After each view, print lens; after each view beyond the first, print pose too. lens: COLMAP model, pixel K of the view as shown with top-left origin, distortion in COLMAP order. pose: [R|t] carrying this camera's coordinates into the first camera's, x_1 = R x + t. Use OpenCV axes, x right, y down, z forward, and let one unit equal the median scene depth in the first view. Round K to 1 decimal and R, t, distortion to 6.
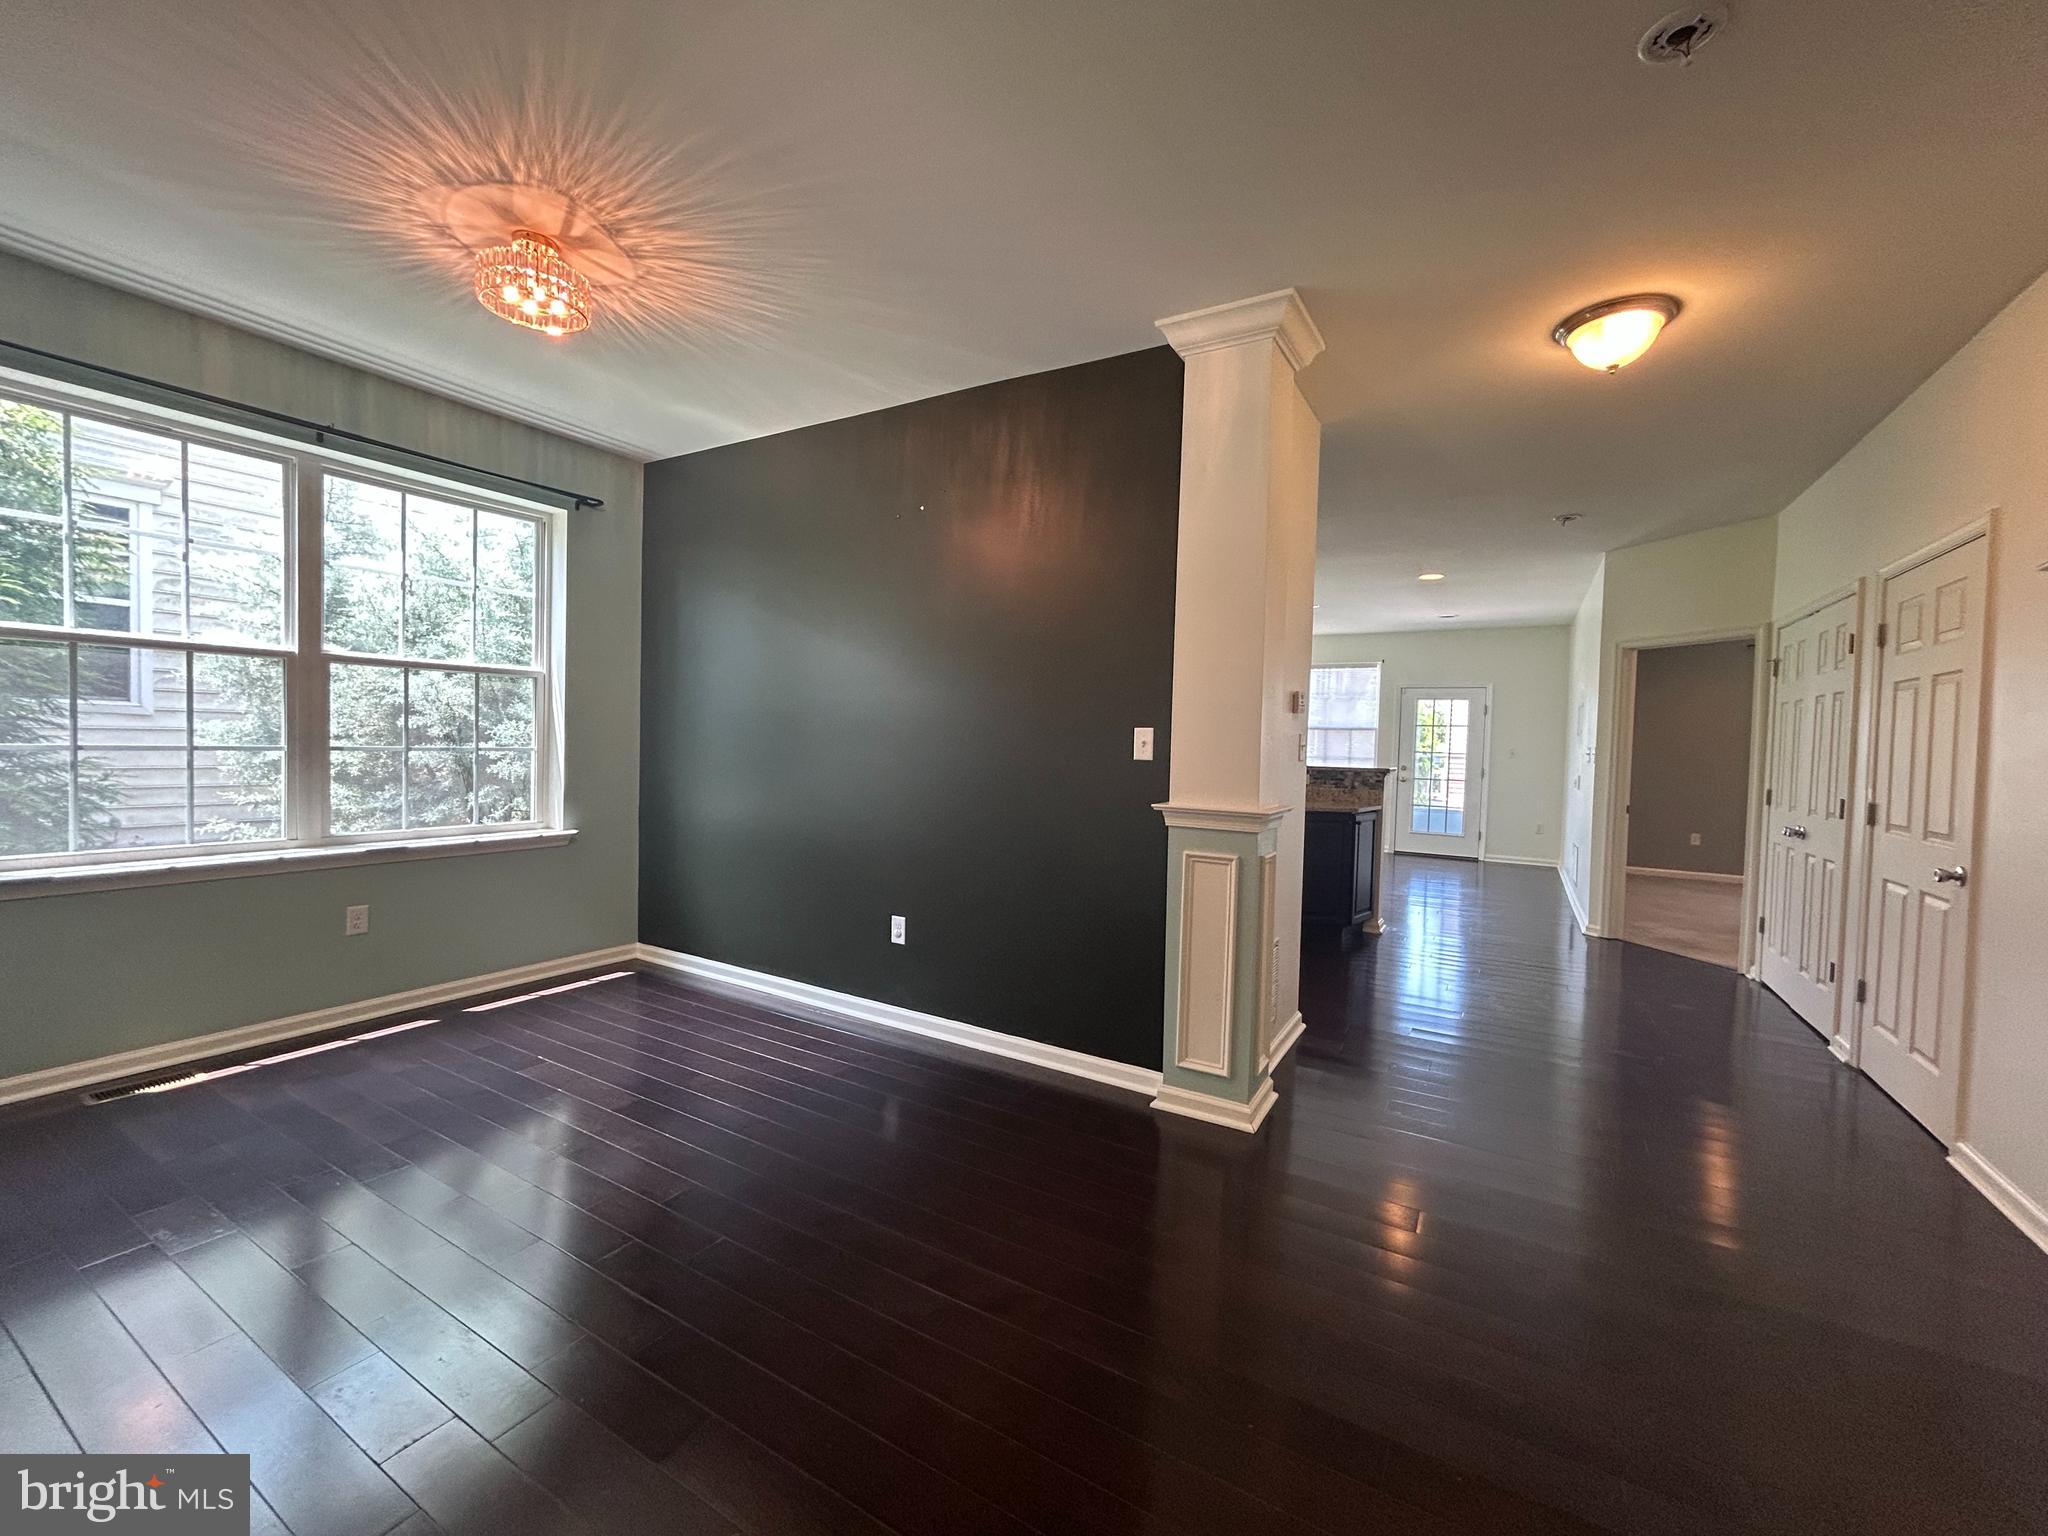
lens RADIAL K [[822.5, 0, 1022.1], [0, 822.5, 763.1], [0, 0, 1]] dist [-0.000382, -0.000063]
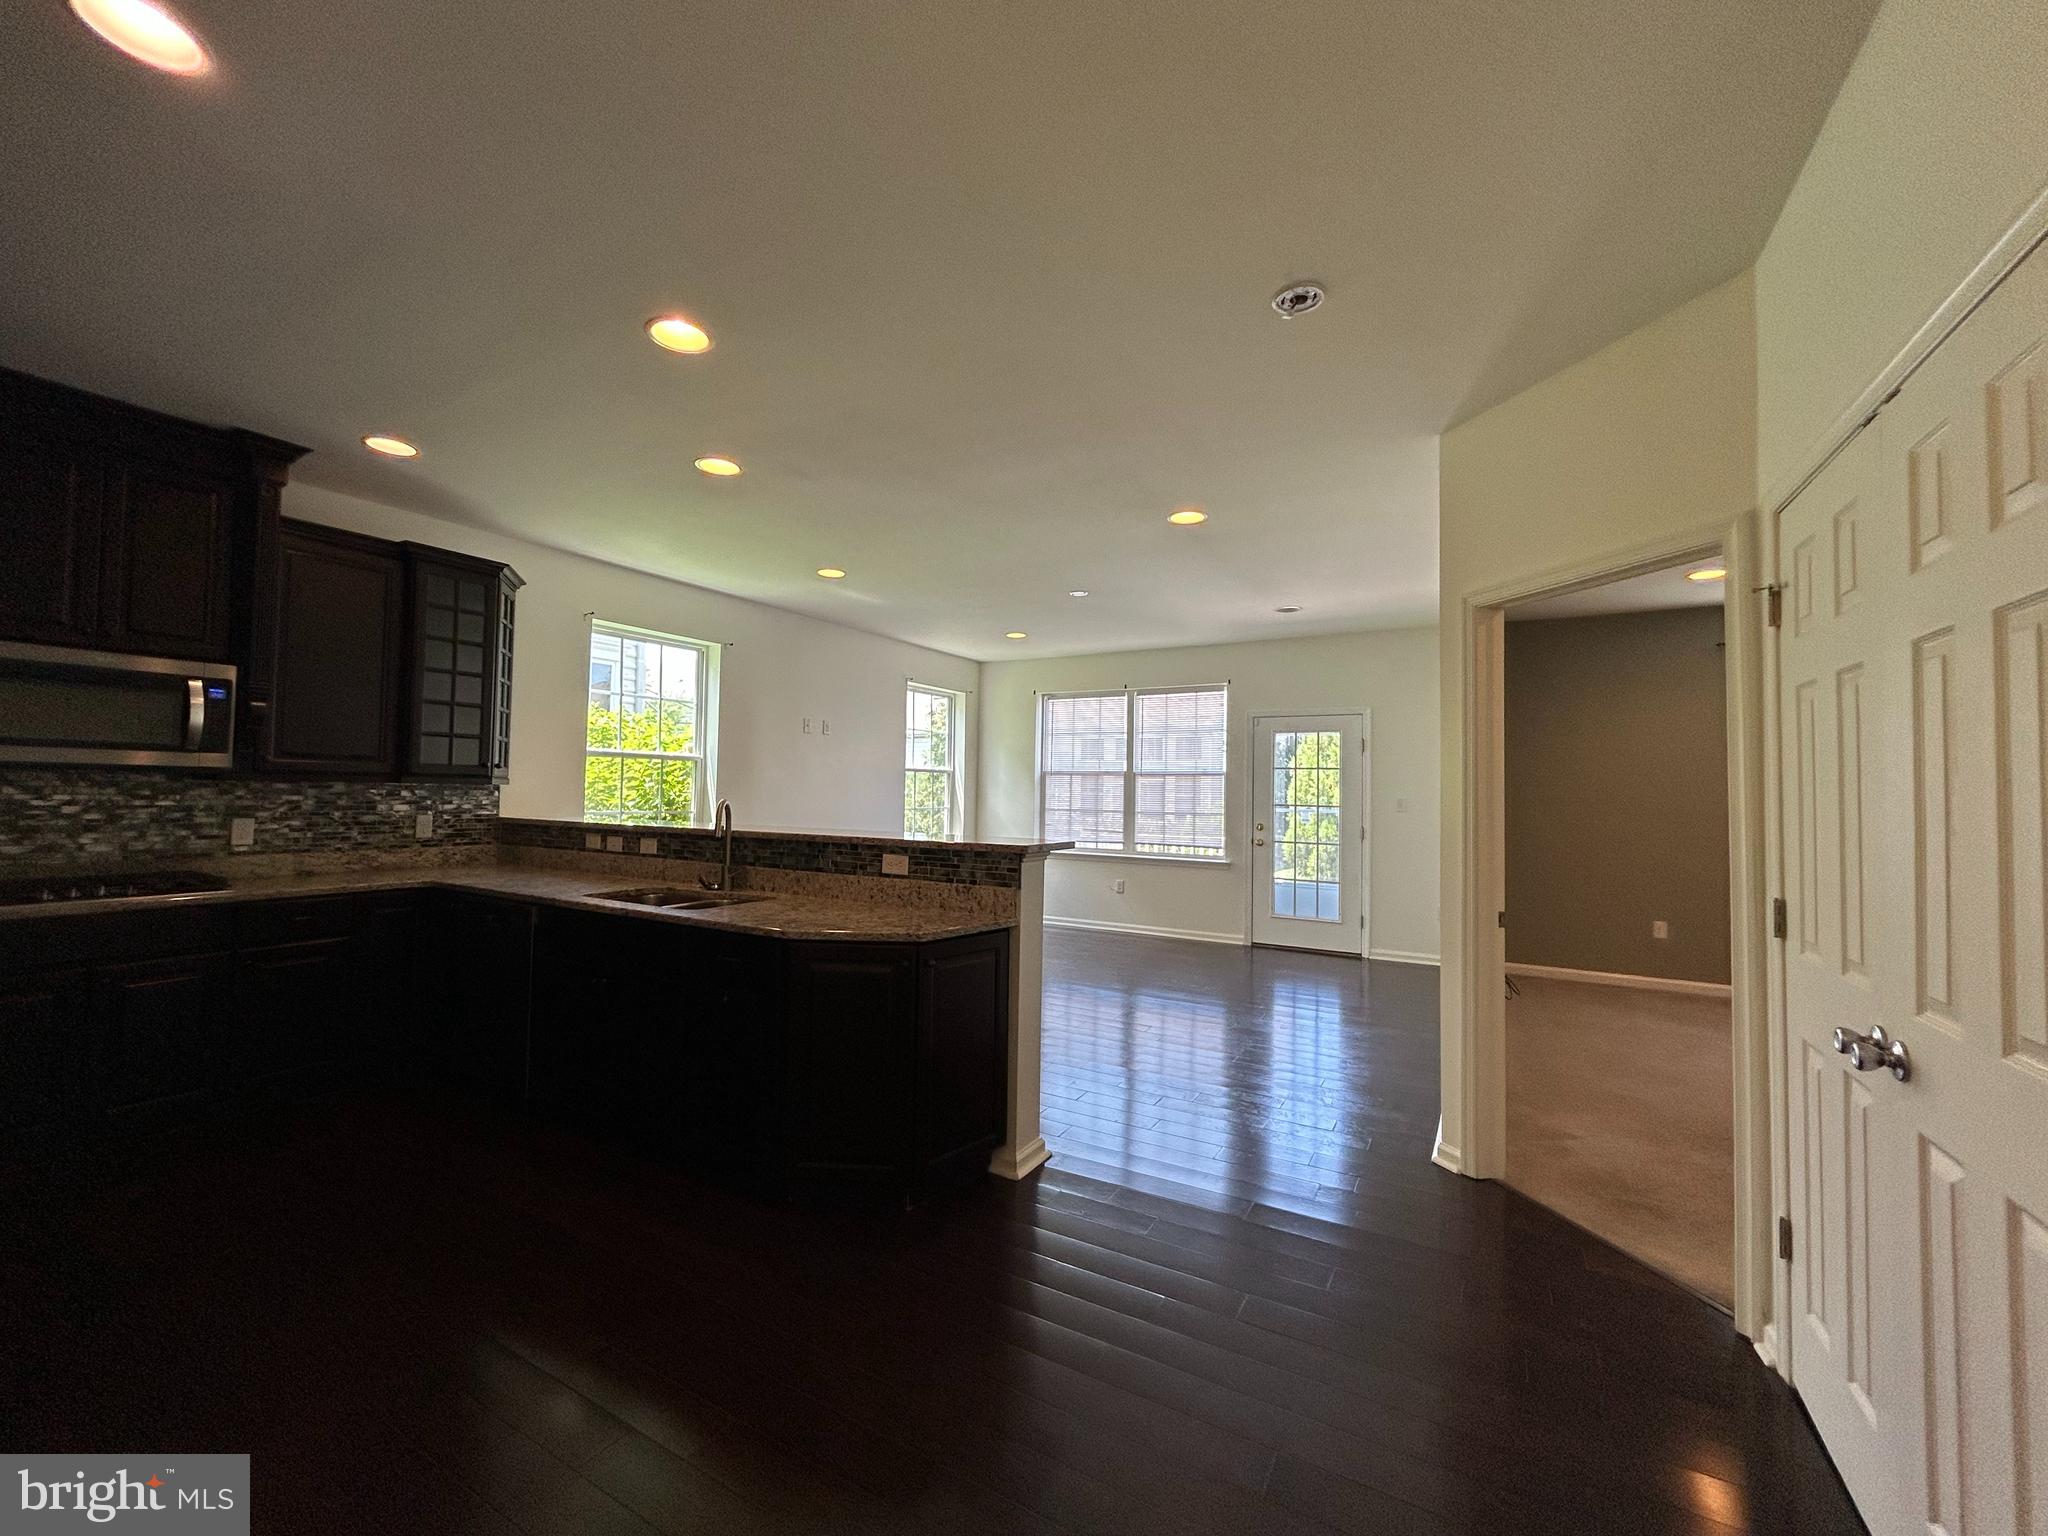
lens RADIAL K [[822.5, 0, 1023.7], [0, 822.5, 762.4], [0, 0, 1]] dist [-0.000382, -0.000063]
pose [[0.999834, -0.010982, 0.014549, 0.638928], [0.011889, 0.997889, -0.063841, -0.018089], [-0.013818, 0.064004, 0.997854, 0.717871]]
